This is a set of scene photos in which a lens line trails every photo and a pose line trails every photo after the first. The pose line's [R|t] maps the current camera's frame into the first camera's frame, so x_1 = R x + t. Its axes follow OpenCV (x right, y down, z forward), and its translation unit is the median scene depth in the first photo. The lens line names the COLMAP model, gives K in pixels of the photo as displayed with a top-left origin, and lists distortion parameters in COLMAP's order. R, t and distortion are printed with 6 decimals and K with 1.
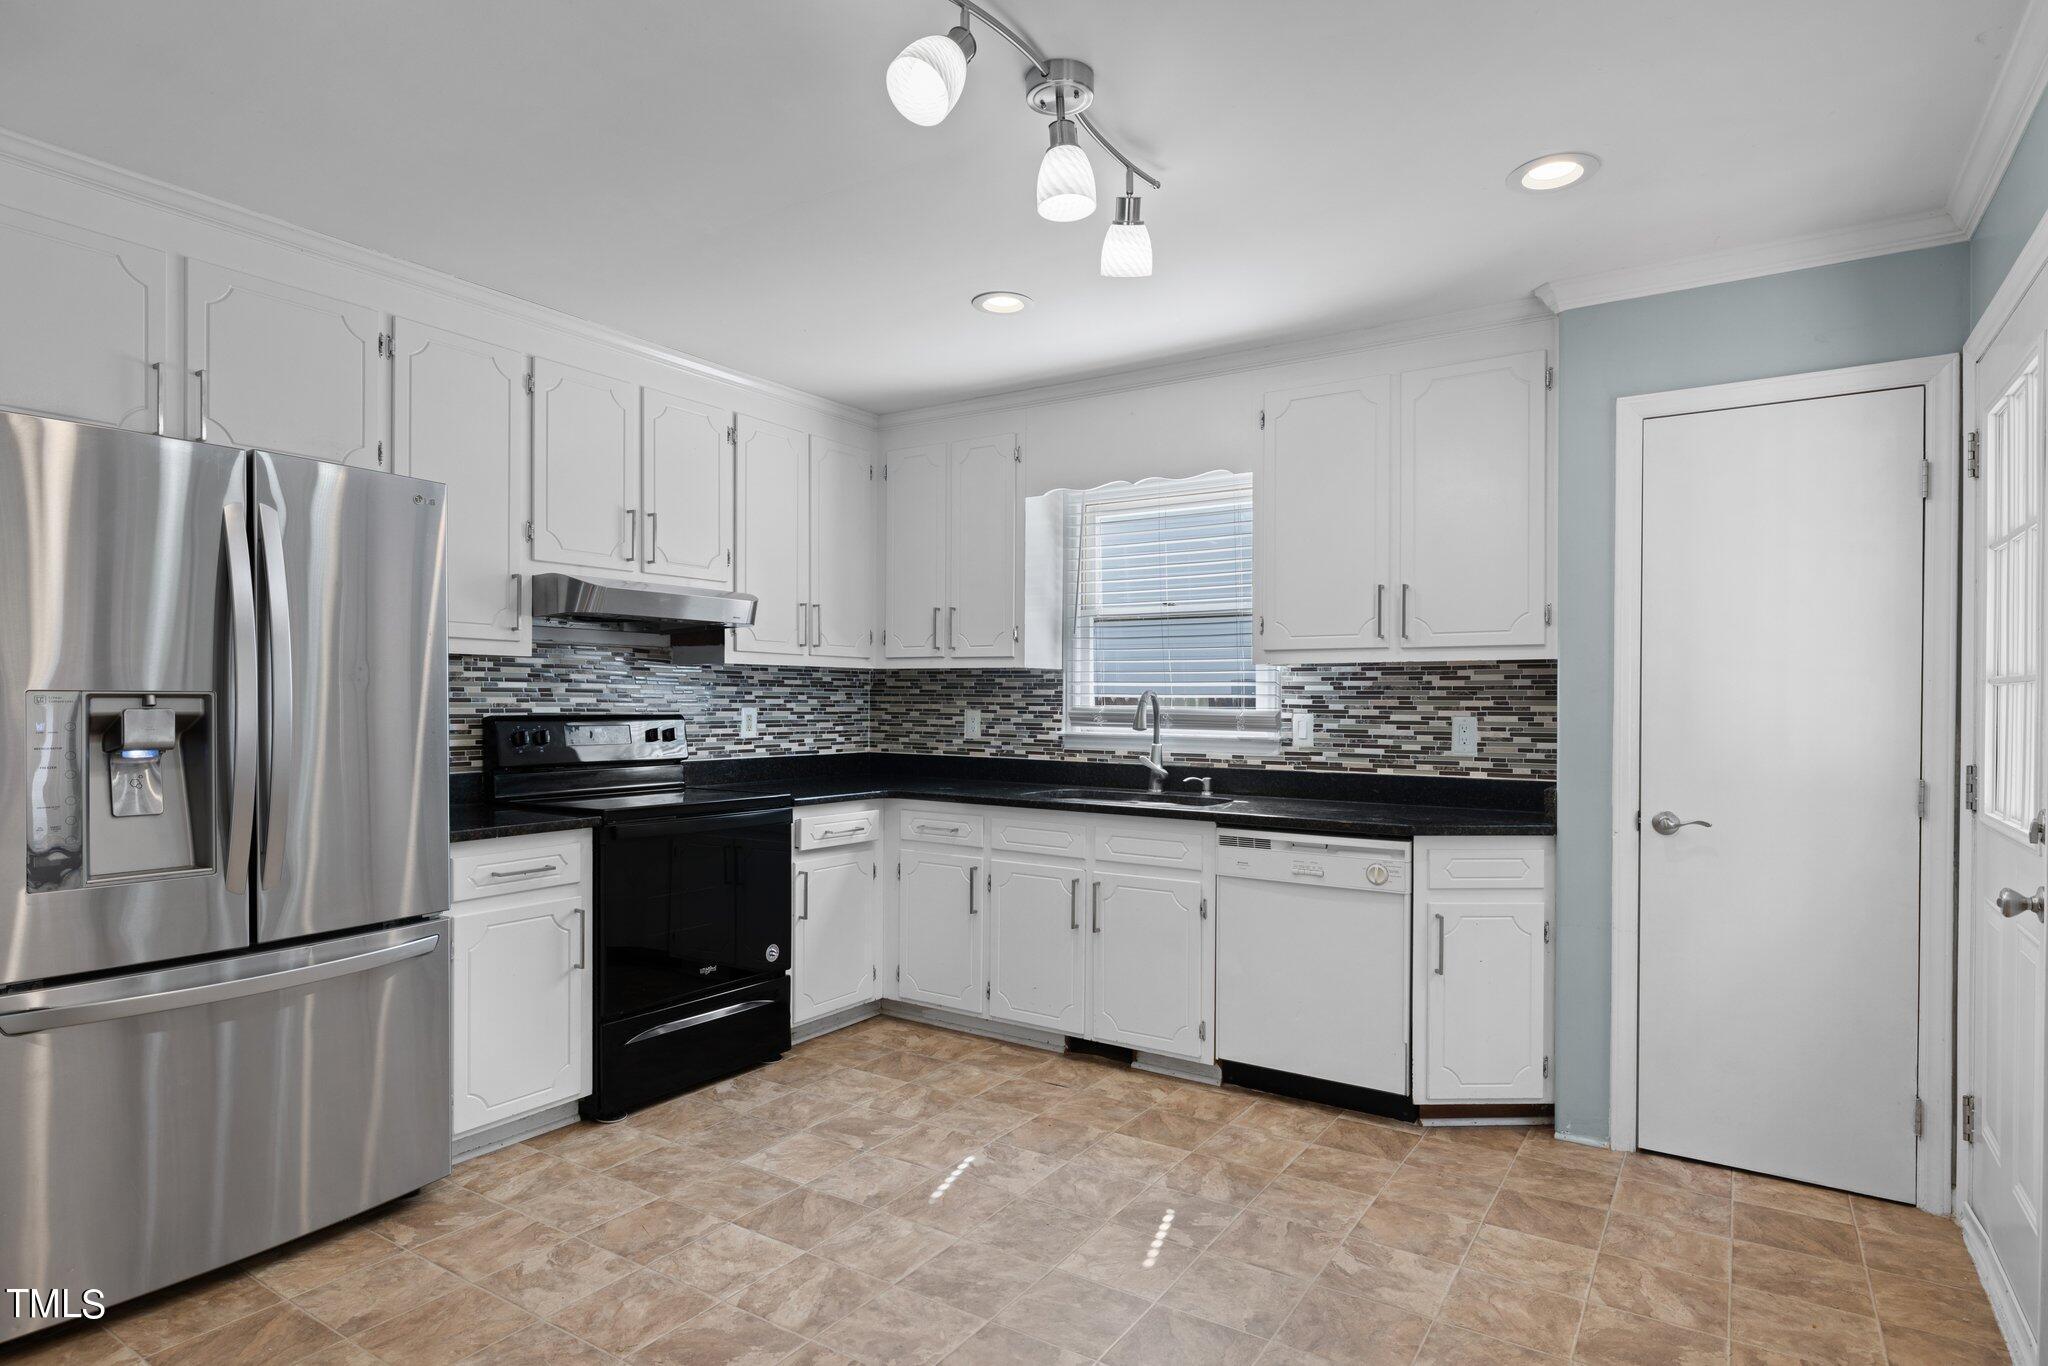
lens RADIAL K [[1097.3, 0, 1018.2], [0, 1097.3, 718.2], [0, 0, 1]] dist [-0.003758, 0.001257]
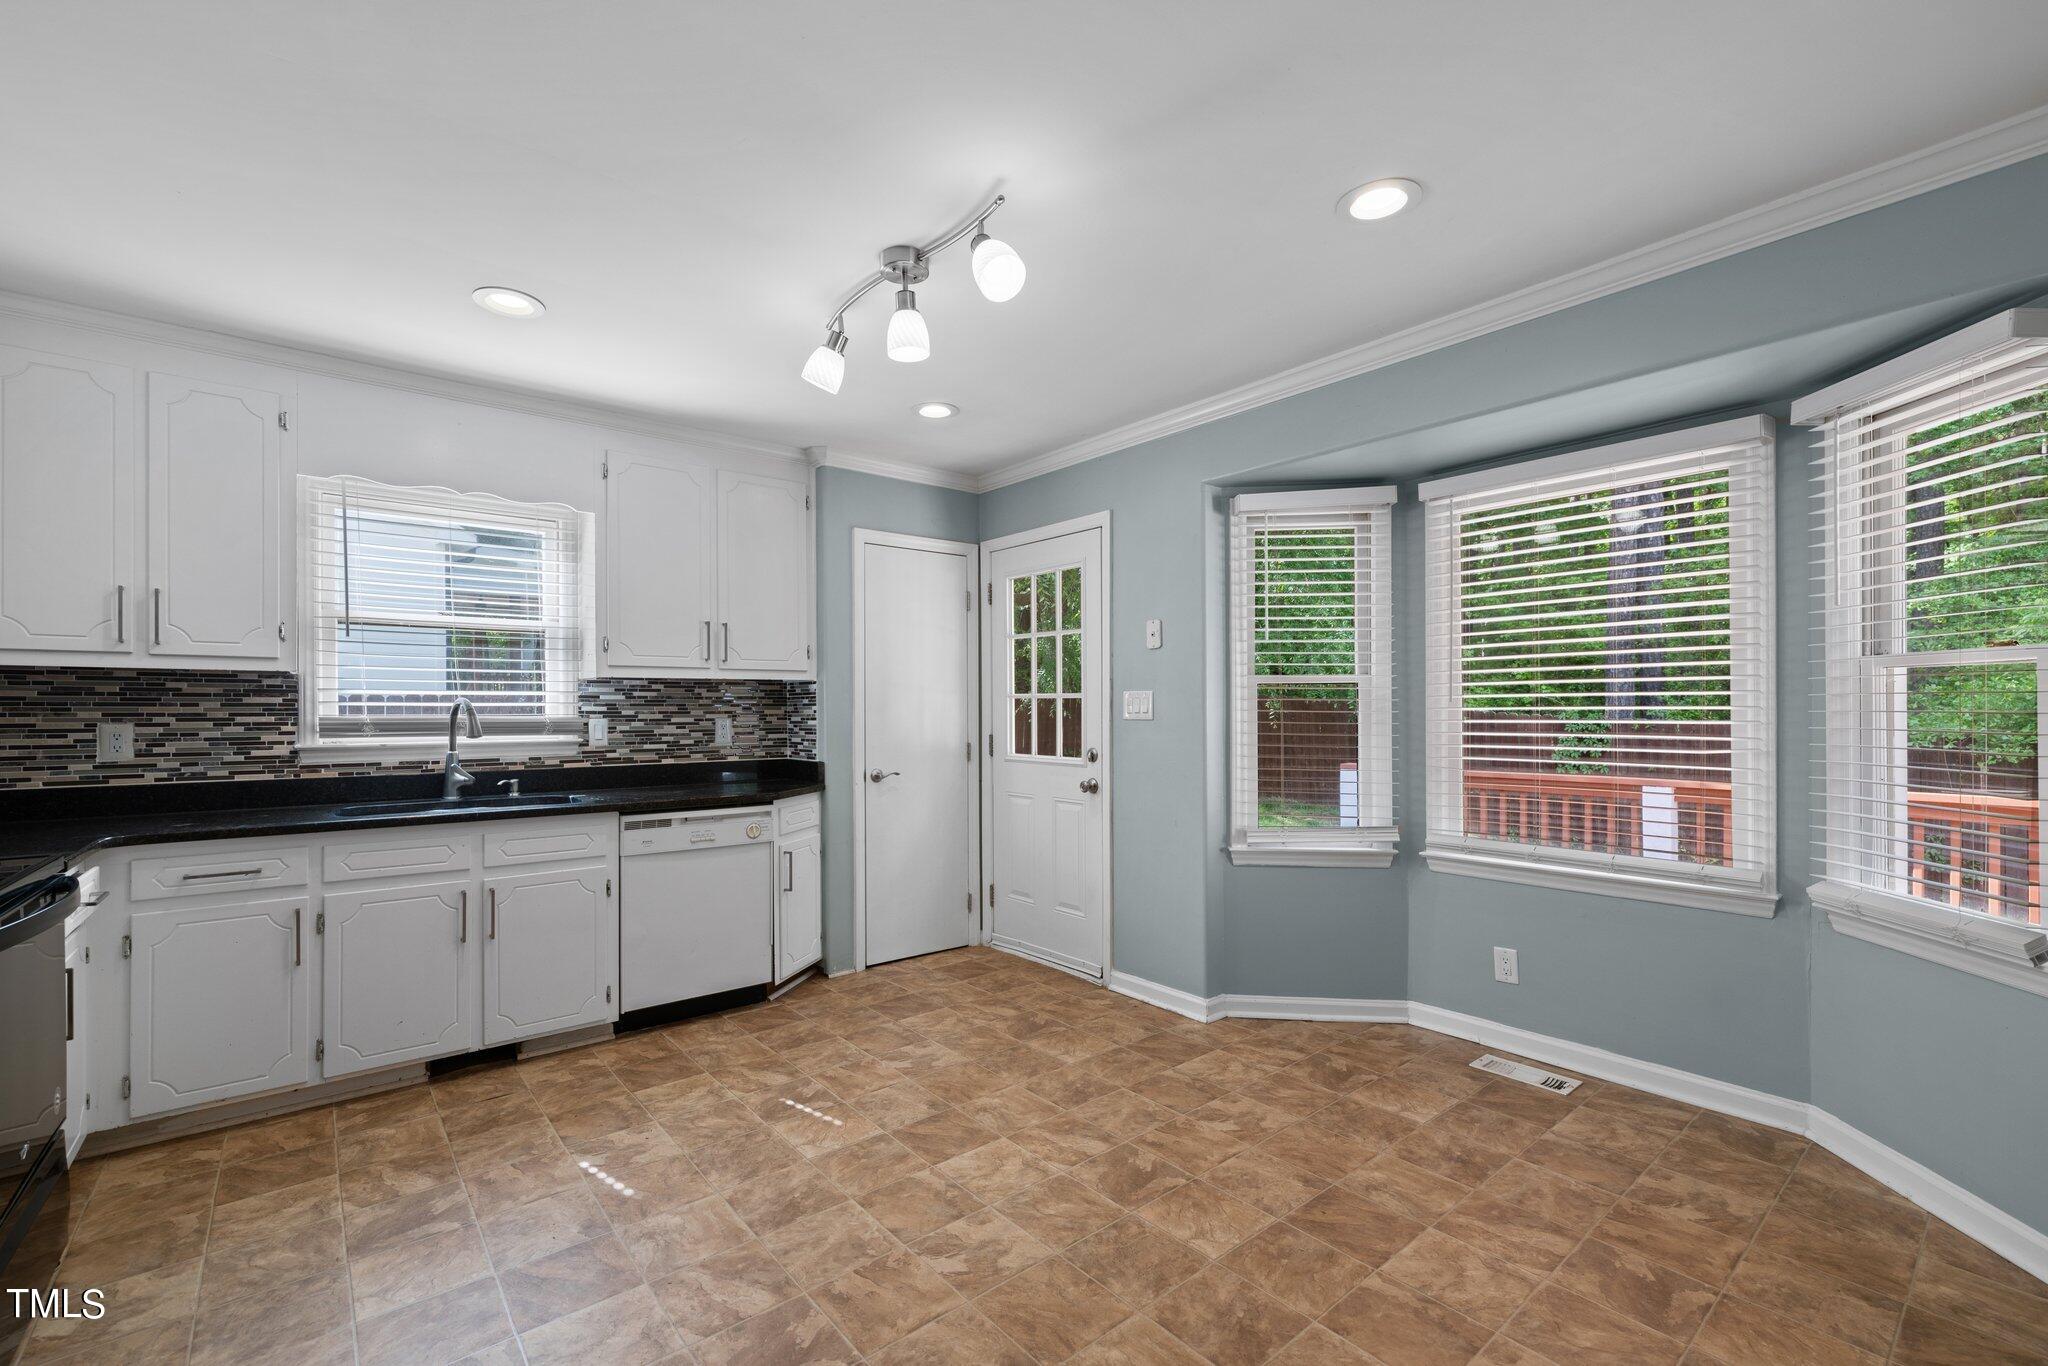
lens RADIAL K [[867.1, 0, 1003.0], [0, 867.1, 712.1], [0, 0, 1]] dist [0.004883, 0.000002]
pose [[0.306941, -0.010158, 0.951674, -0.530000], [0.021880, 0.999754, 0.003614, -0.005191], [-0.951477, 0.019713, 0.307088, 0.298629]]
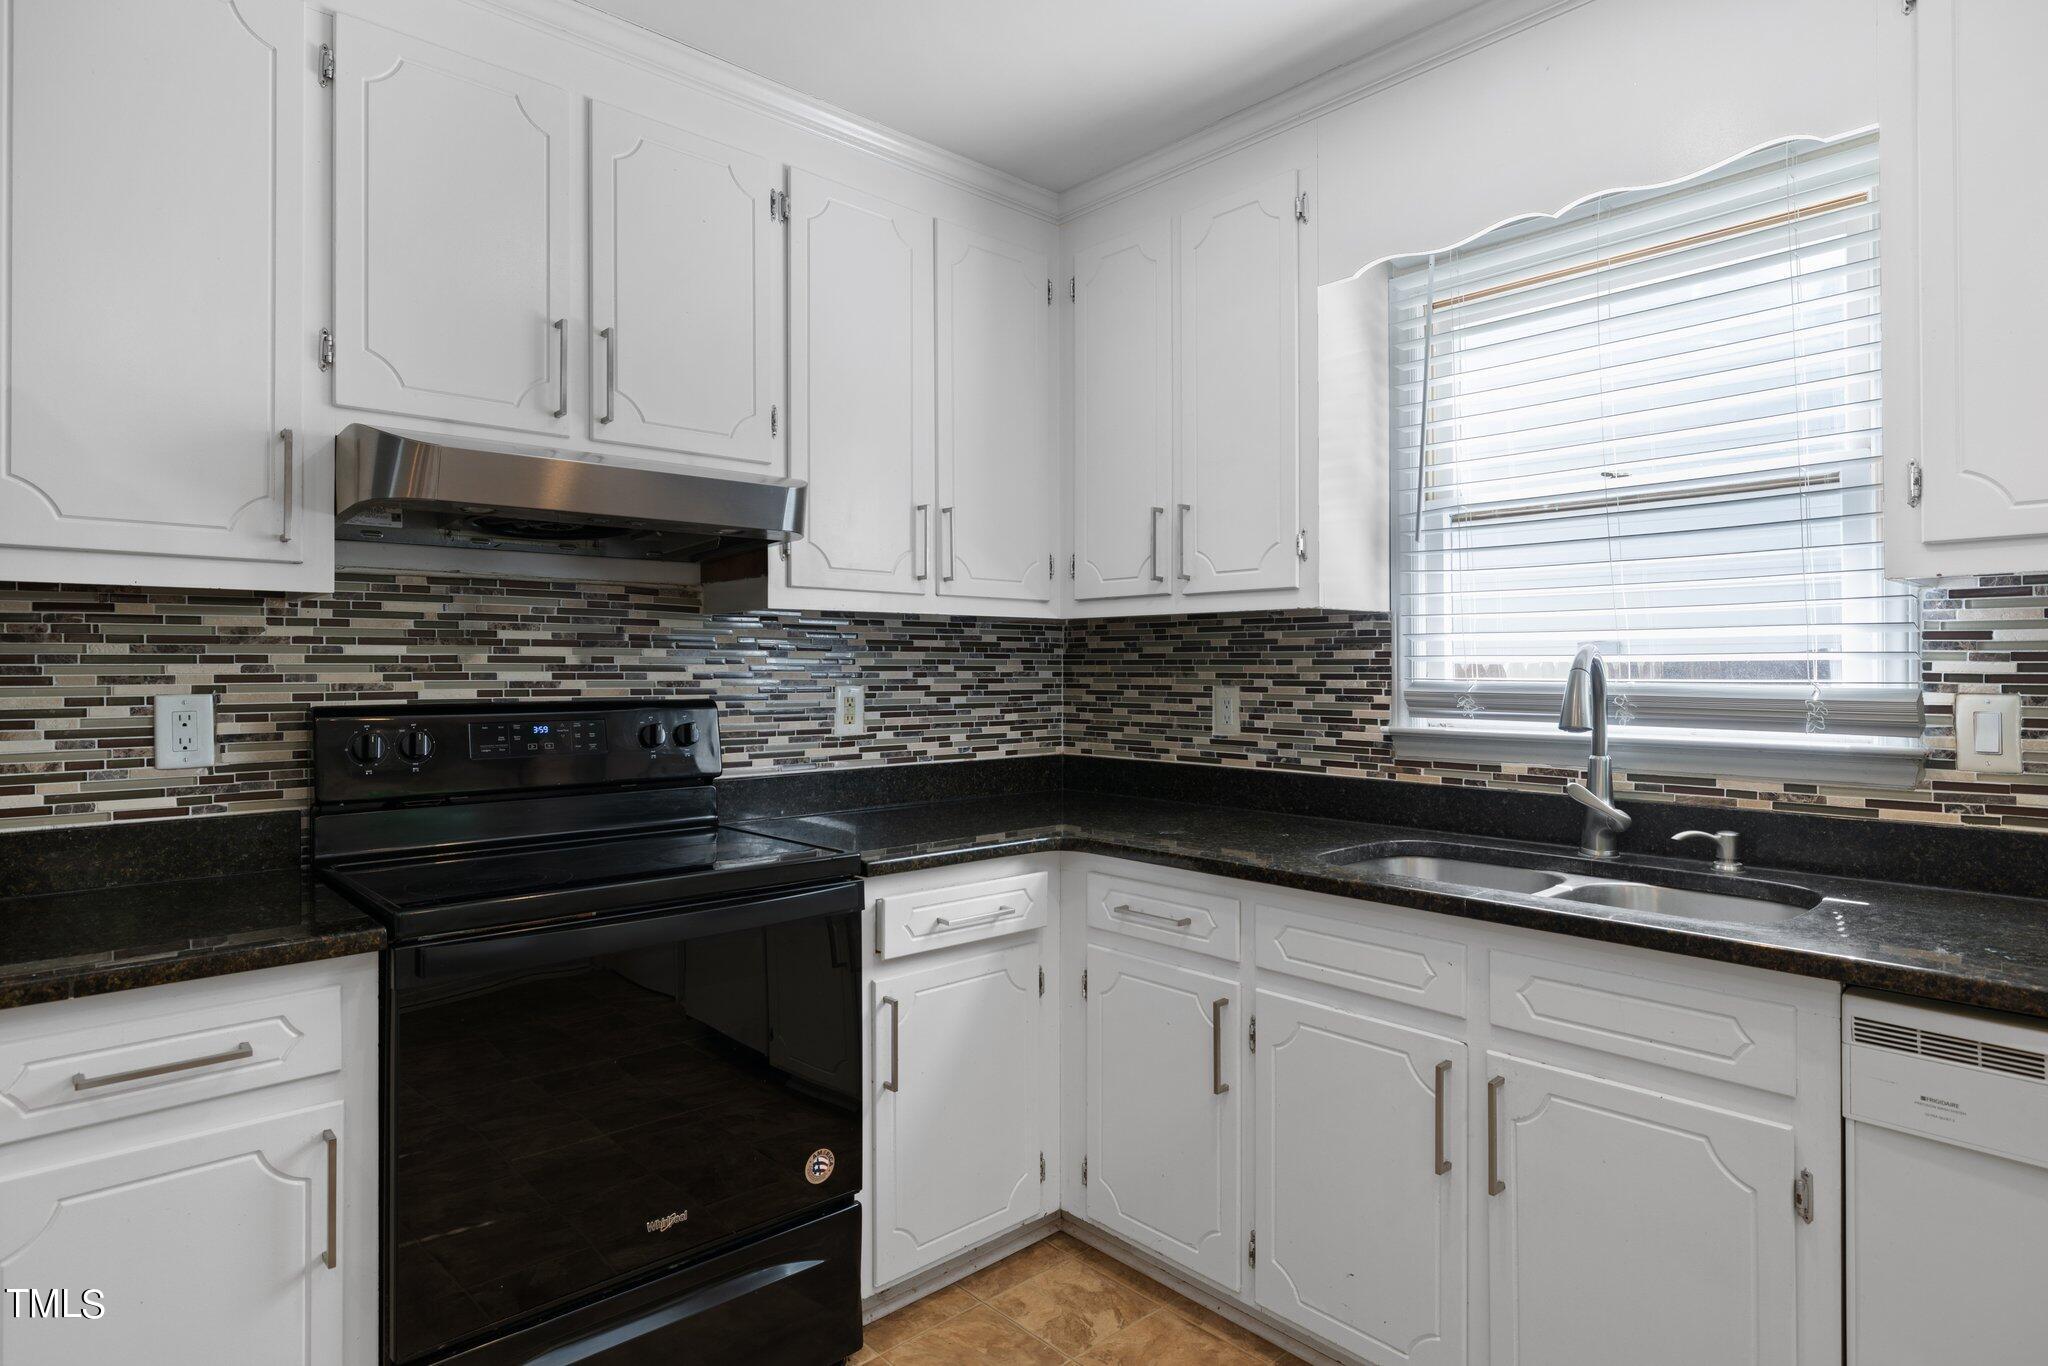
lens RADIAL K [[1097.3, 0, 1026.9], [0, 1097.3, 665.3], [0, 0, 1]] dist [-0.003758, 0.001257]
pose [[0.970189, -0.009666, -0.242158, -0.003399], [0.004528, 0.999753, -0.021765, -0.008467], [0.242308, 0.020020, 0.969993, 0.510099]]
